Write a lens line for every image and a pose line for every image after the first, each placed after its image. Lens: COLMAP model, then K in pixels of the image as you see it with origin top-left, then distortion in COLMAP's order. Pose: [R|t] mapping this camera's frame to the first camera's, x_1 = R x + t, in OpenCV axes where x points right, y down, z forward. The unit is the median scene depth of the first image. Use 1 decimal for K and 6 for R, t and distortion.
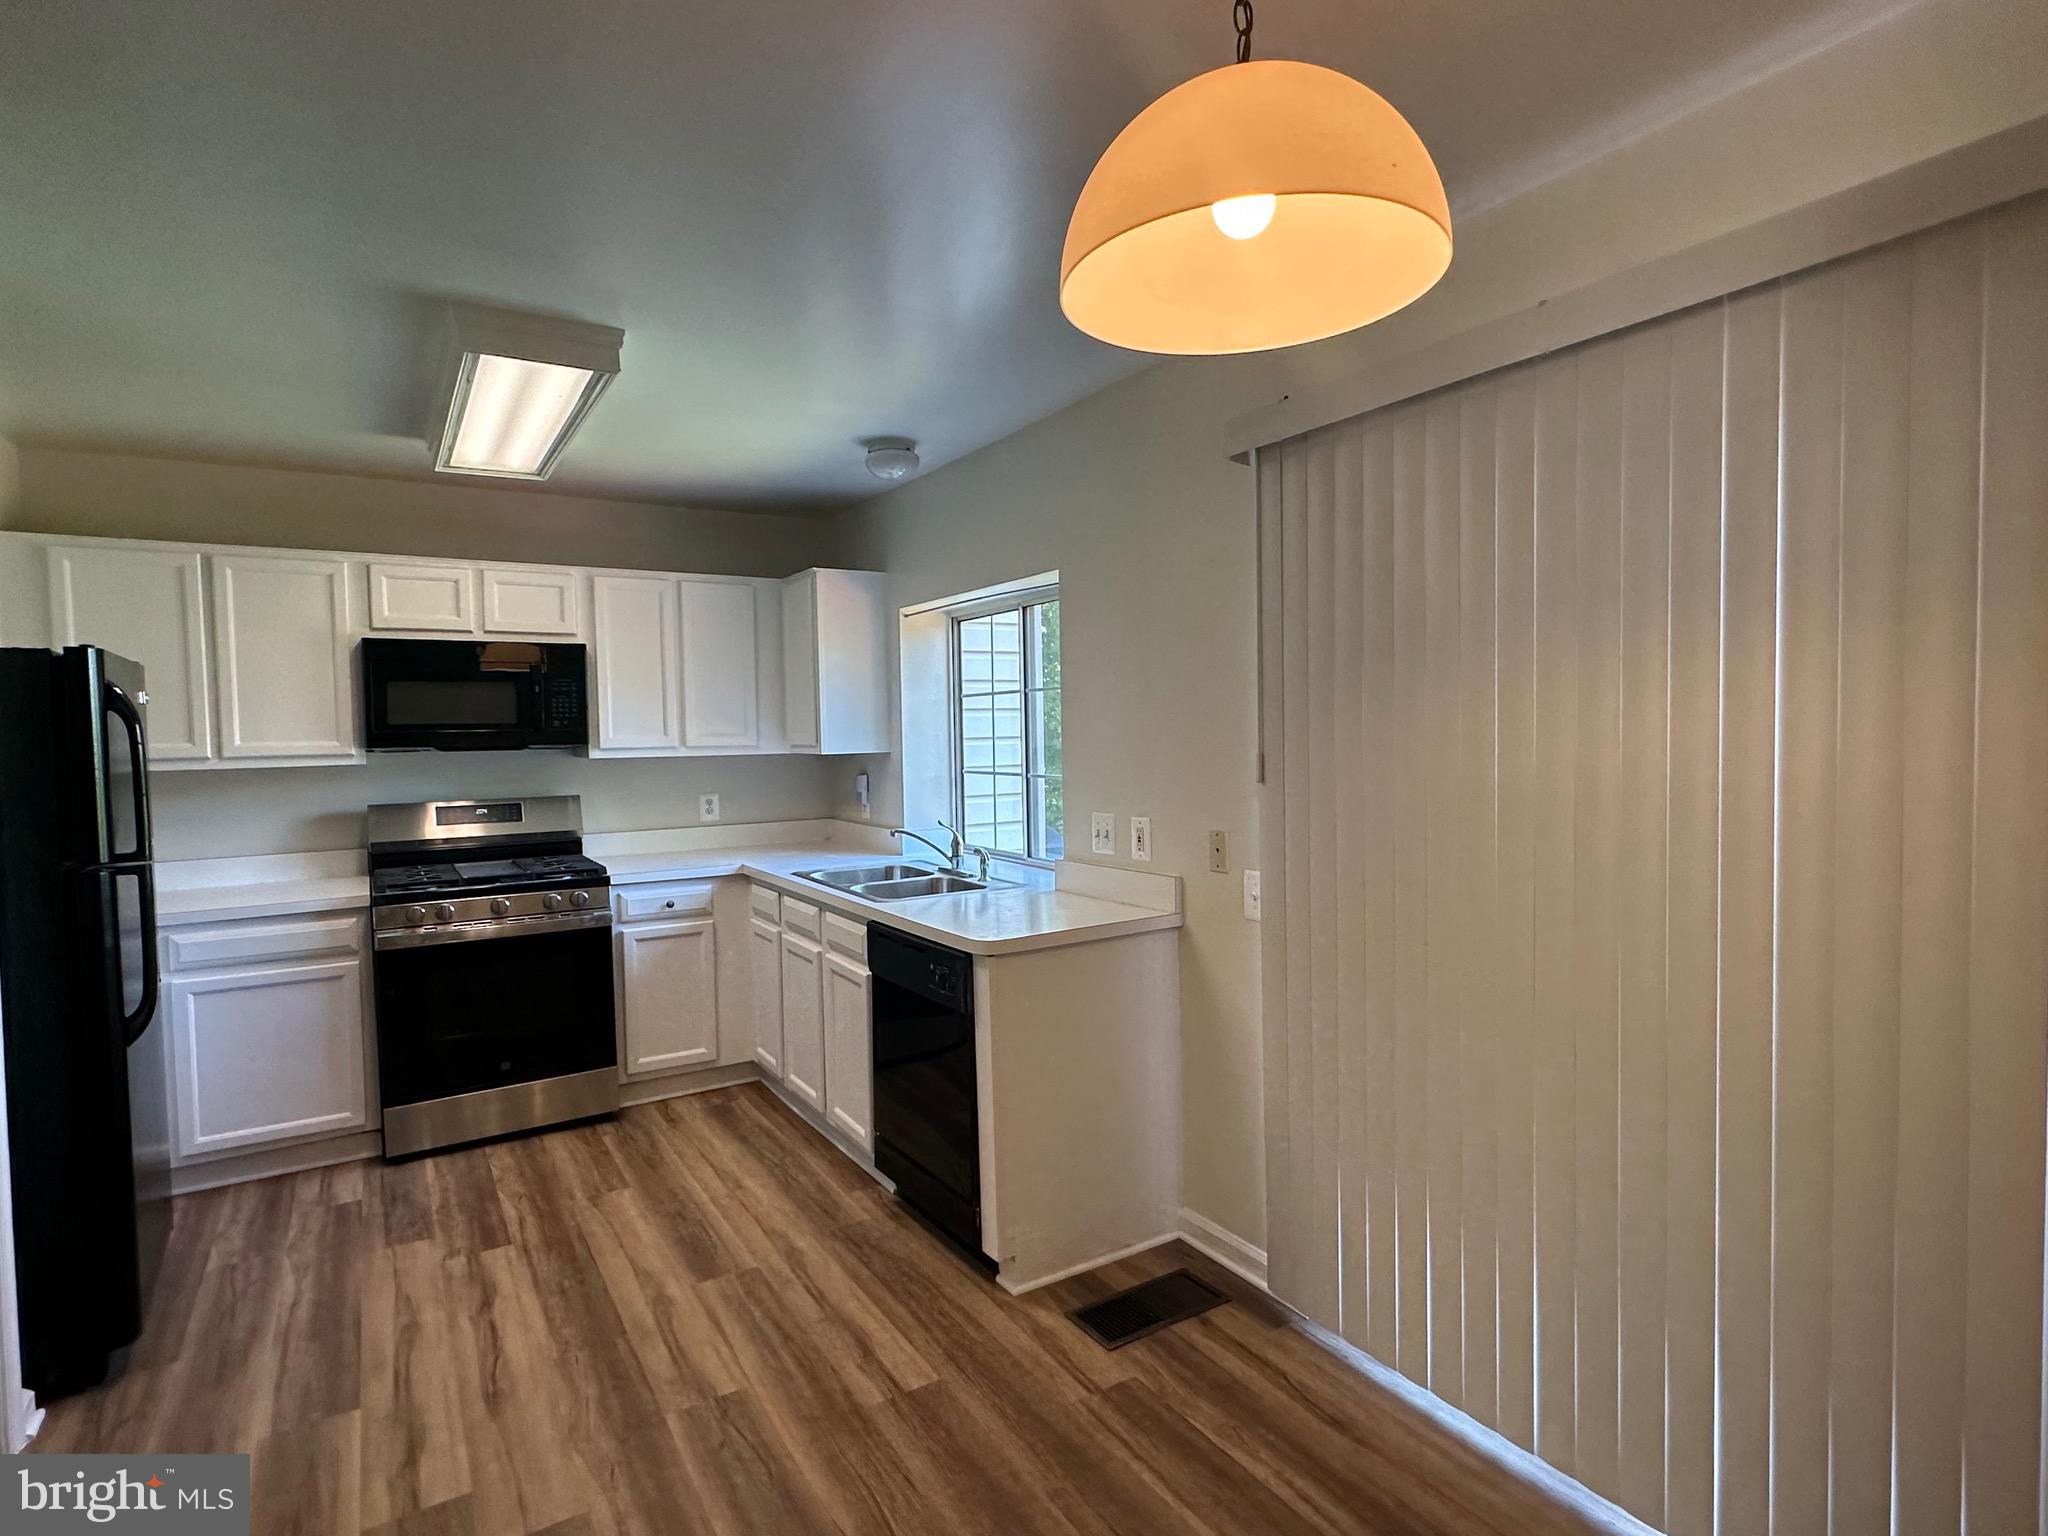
lens RADIAL K [[1051.0, 0, 1019.9], [0, 1051.0, 774.1], [0, 0, 1]] dist [-0.000075, 0.000582]
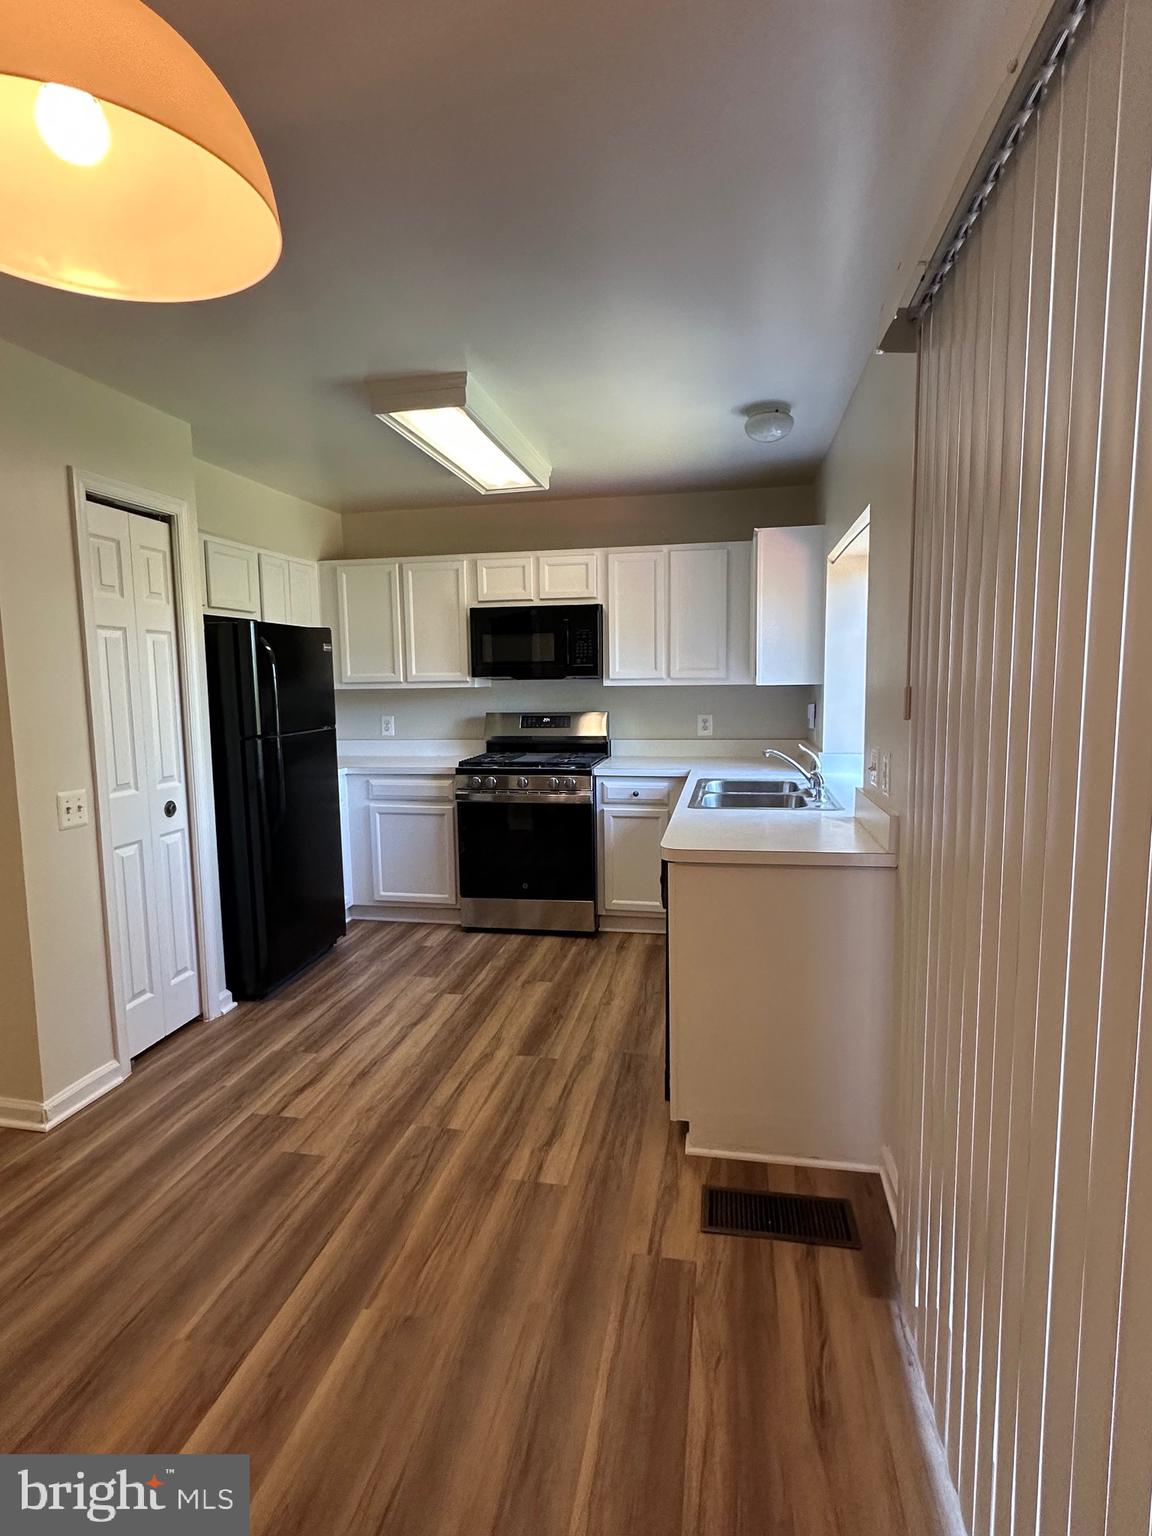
lens RADIAL K [[788.2, 0, 568.1], [0, 788.2, 769.0], [0, 0, 1]] dist [-0.000075, 0.000582]
pose [[0.733394, 0.085535, -0.674402, 0.334749], [-0.028016, 0.995013, 0.095732, -0.004309], [0.679227, -0.051315, 0.732132, 0.220953]]
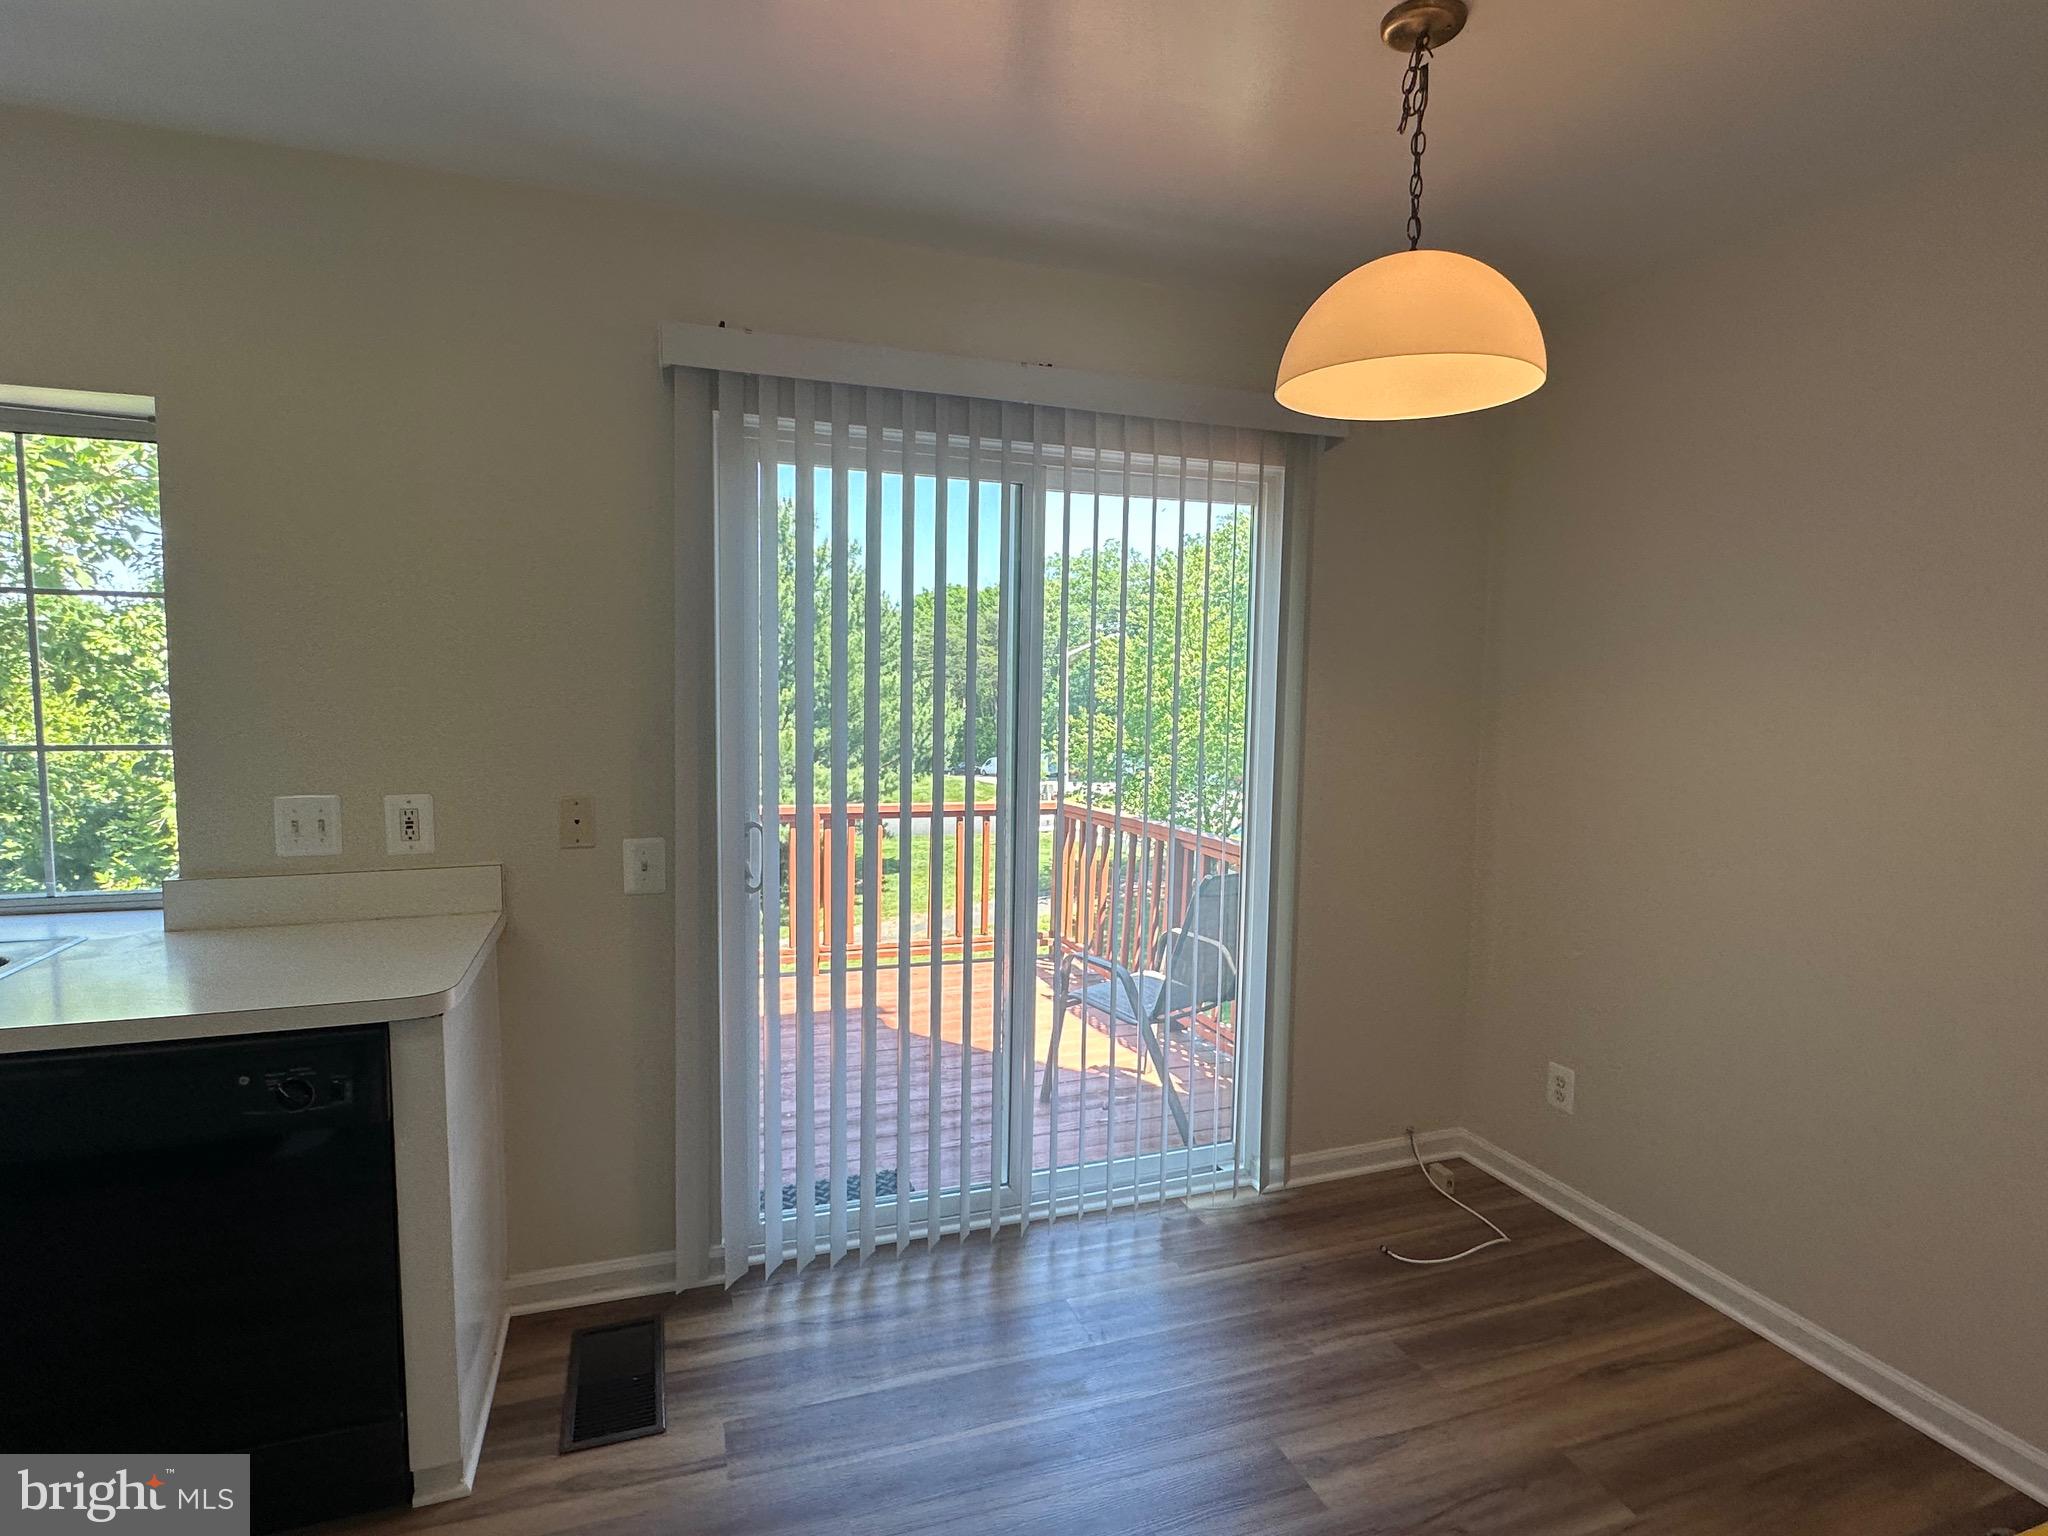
lens RADIAL K [[1051.0, 0, 1032.3], [0, 1051.0, 773.5], [0, 0, 1]] dist [-0.000075, 0.000582]
pose [[0.211227, -0.046051, 0.976352, -0.428494], [0.012007, 0.998936, 0.044519, -0.000159], [-0.977363, 0.002320, 0.211555, 0.366917]]
